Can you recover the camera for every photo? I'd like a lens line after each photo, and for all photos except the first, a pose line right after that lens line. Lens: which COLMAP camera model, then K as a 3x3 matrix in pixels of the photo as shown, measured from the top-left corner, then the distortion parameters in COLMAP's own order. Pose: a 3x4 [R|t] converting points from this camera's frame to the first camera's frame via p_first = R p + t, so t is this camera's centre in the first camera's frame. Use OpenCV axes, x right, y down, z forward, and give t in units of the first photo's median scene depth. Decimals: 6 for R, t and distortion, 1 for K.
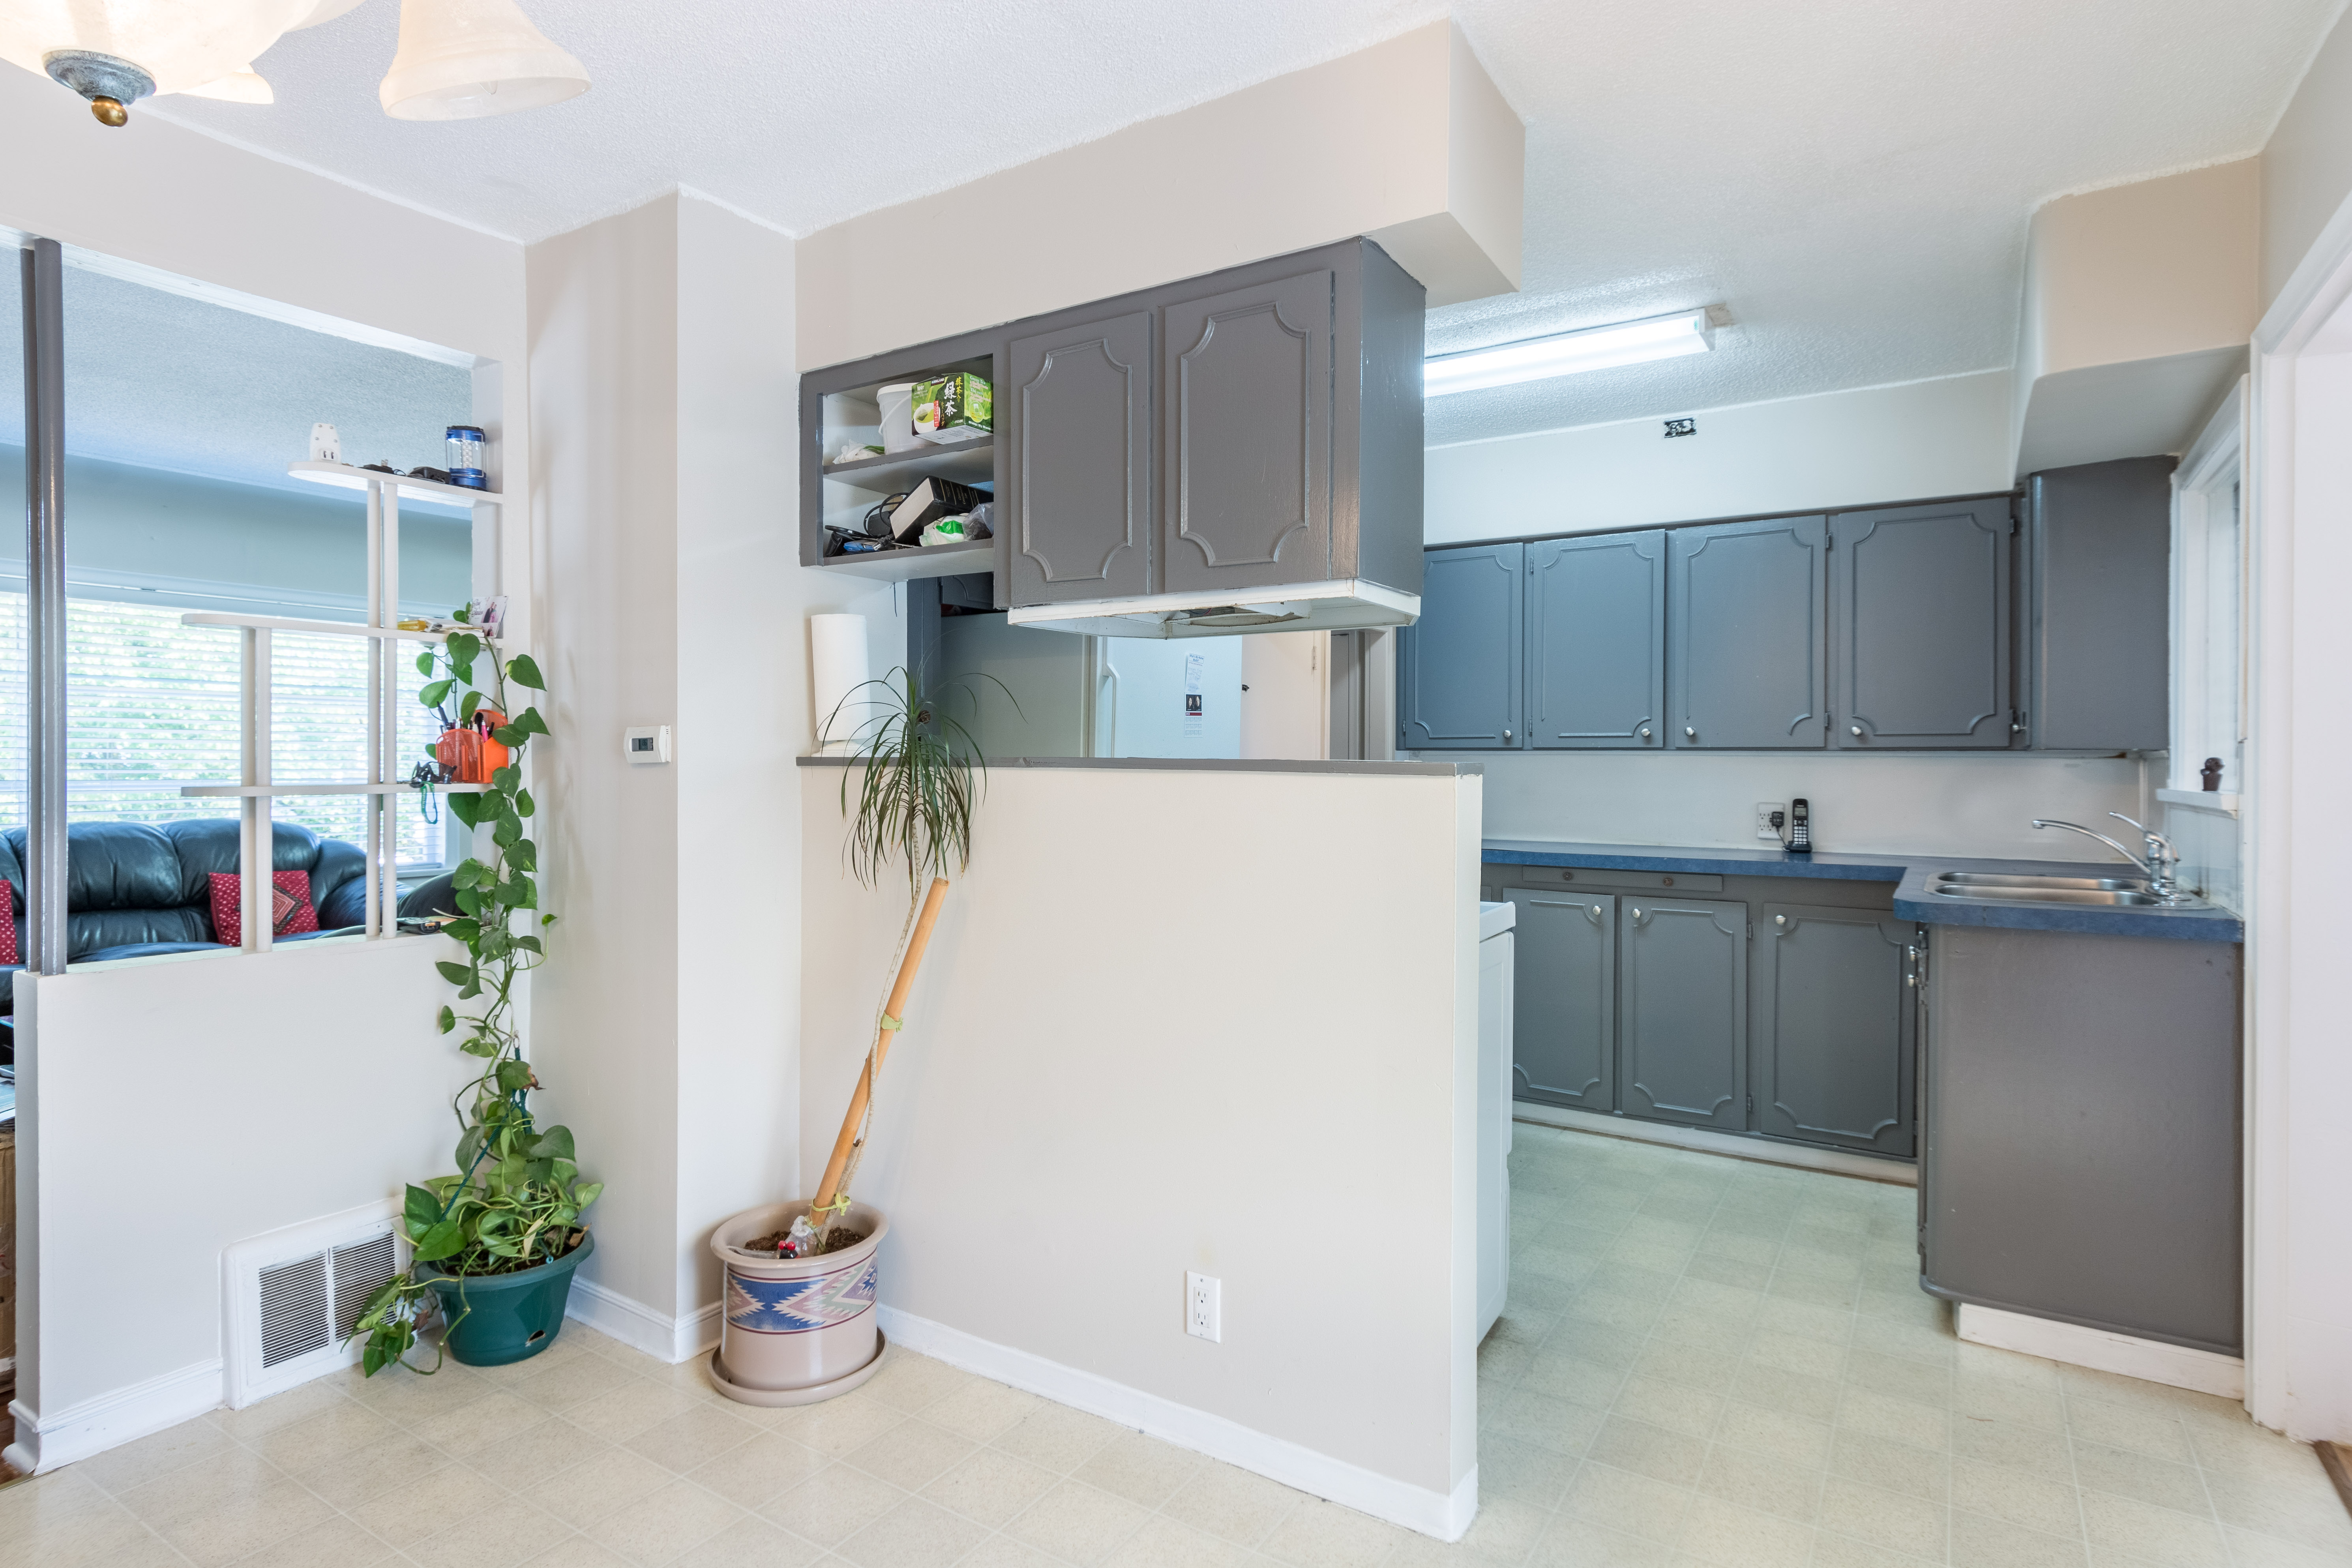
lens RADIAL K [[1215.0, 0, 1183.1], [0, 1215.0, 768.5], [0, 0, 1]] dist [-0.000592, -0.001225]
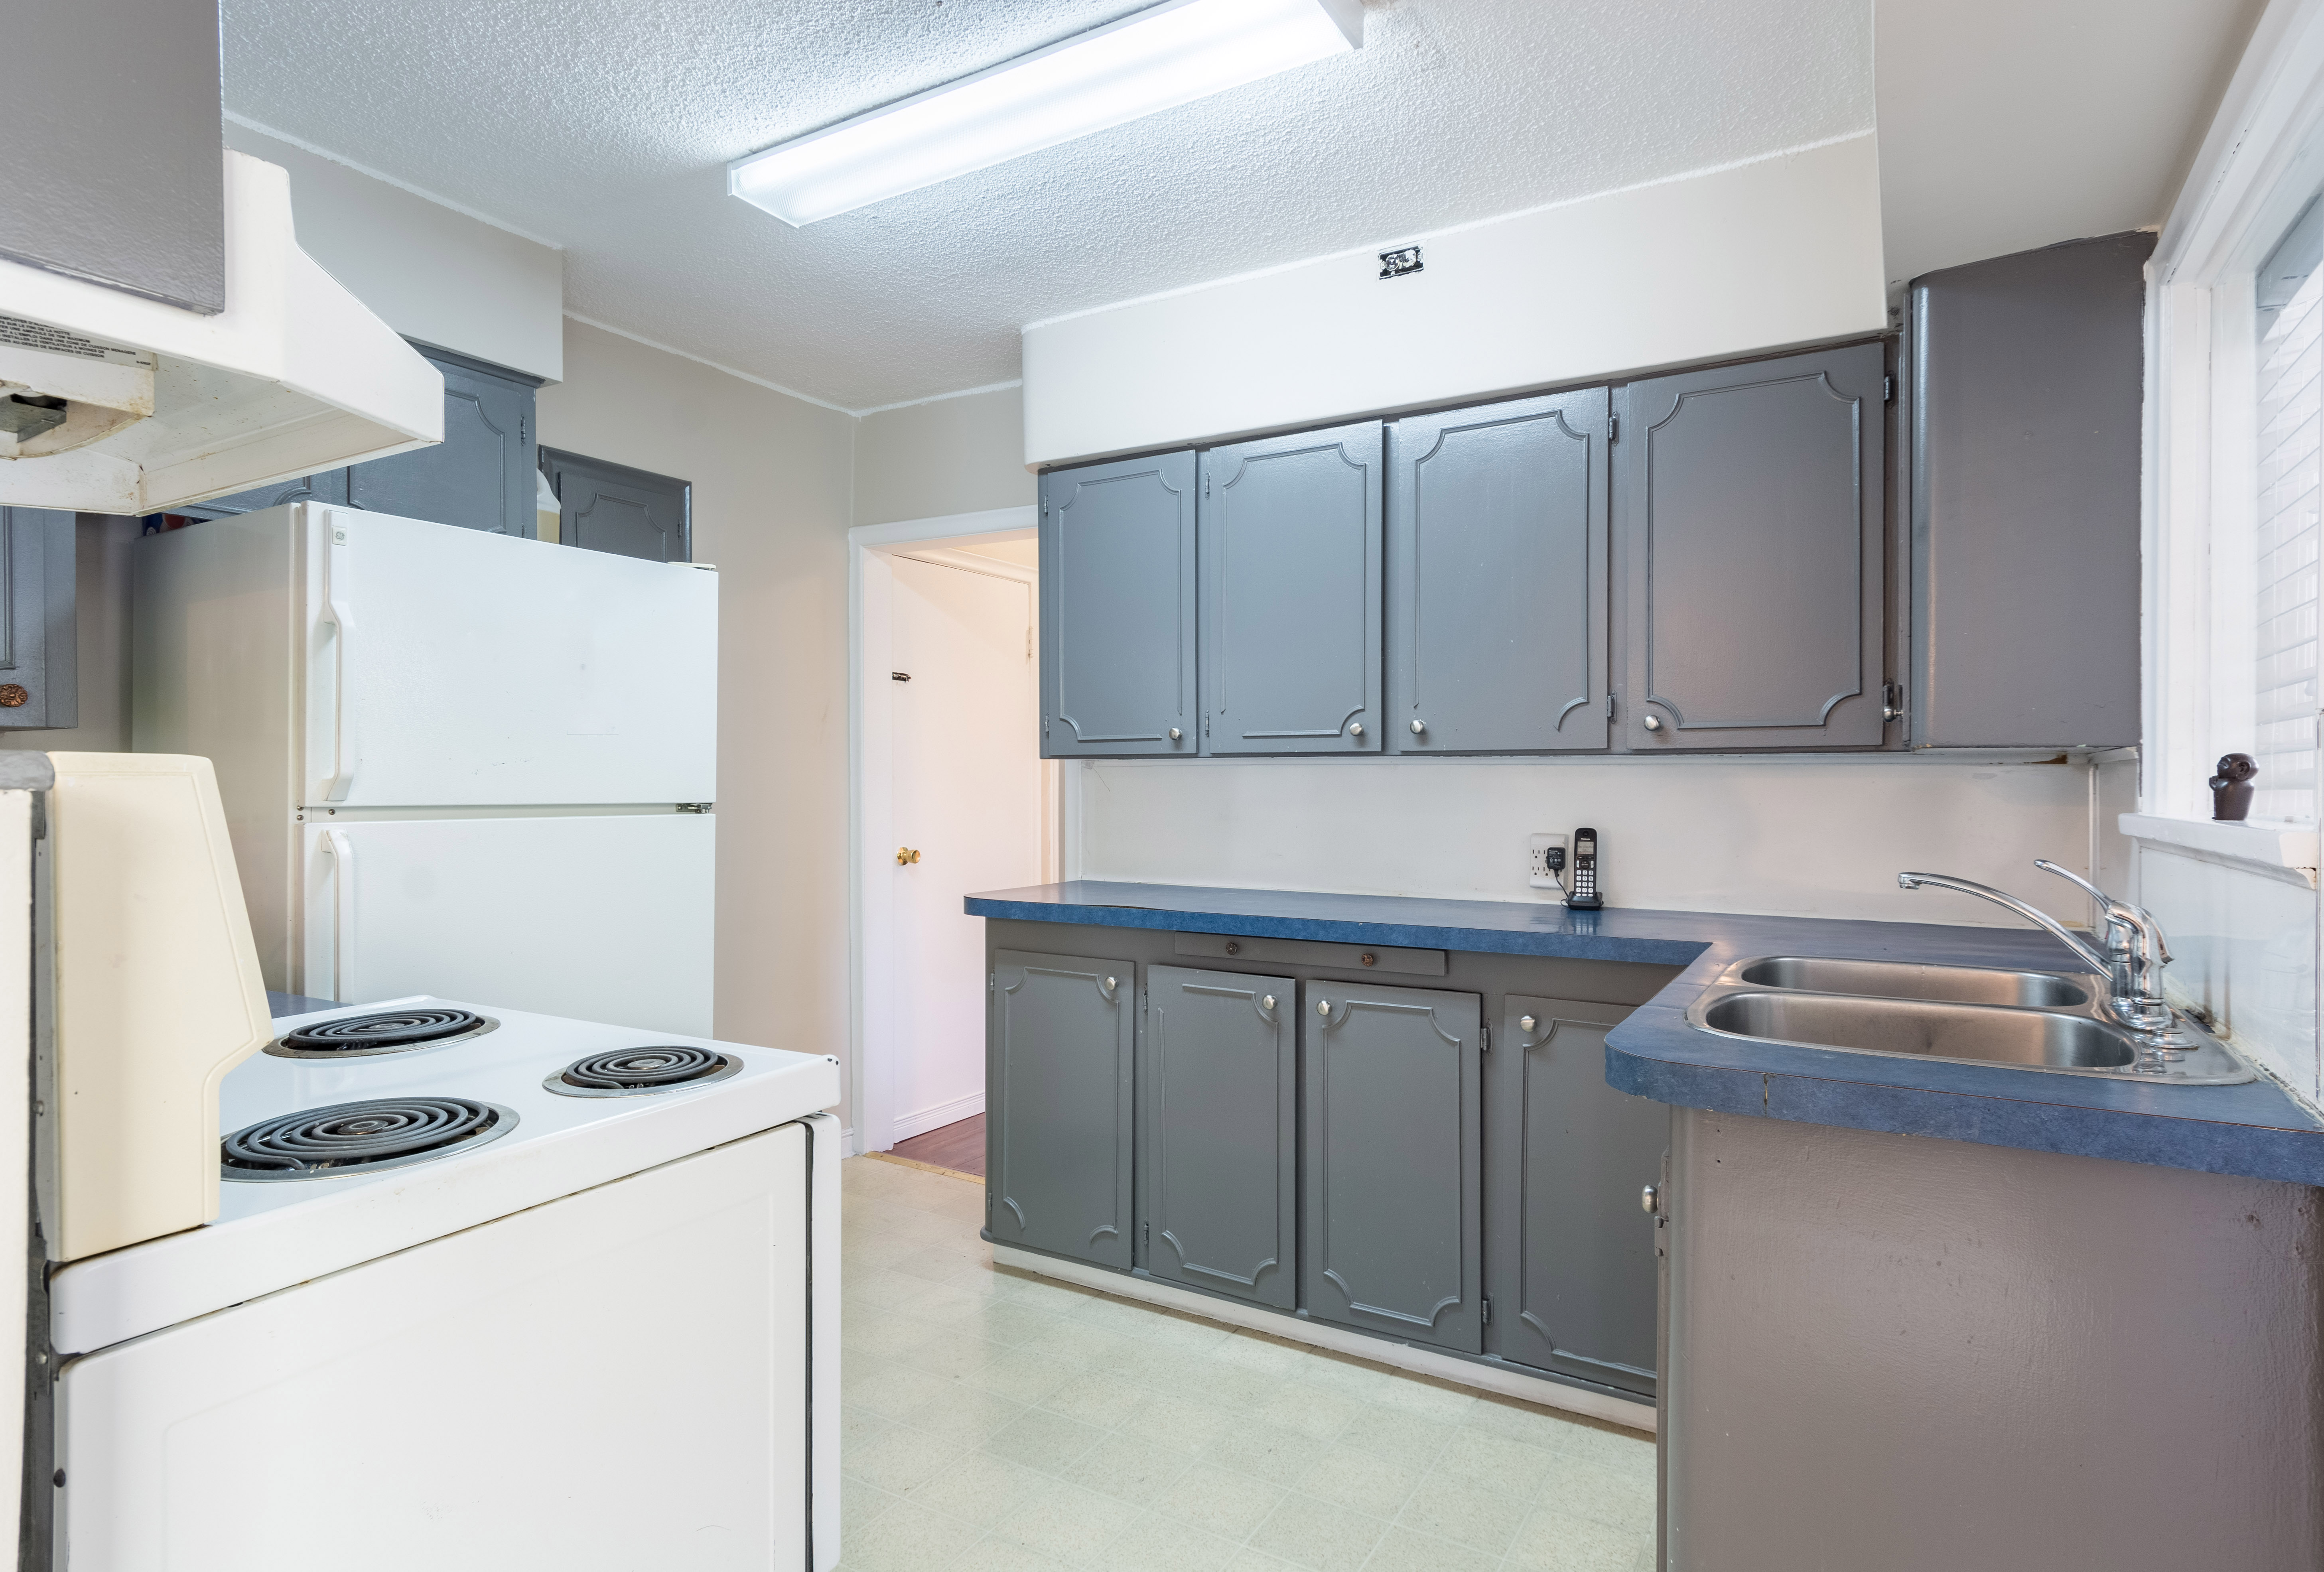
lens RADIAL K [[1255.0, 0, 1157.3], [0, 1255.0, 794.5], [0, 0, 1]] dist [0.001659, 0.000632]
pose [[0.999444, -0.002612, 0.033247, 0.272856], [0.002486, 0.999990, 0.003840, 0.003270], [-0.033257, -0.003756, 0.999440, 0.350814]]
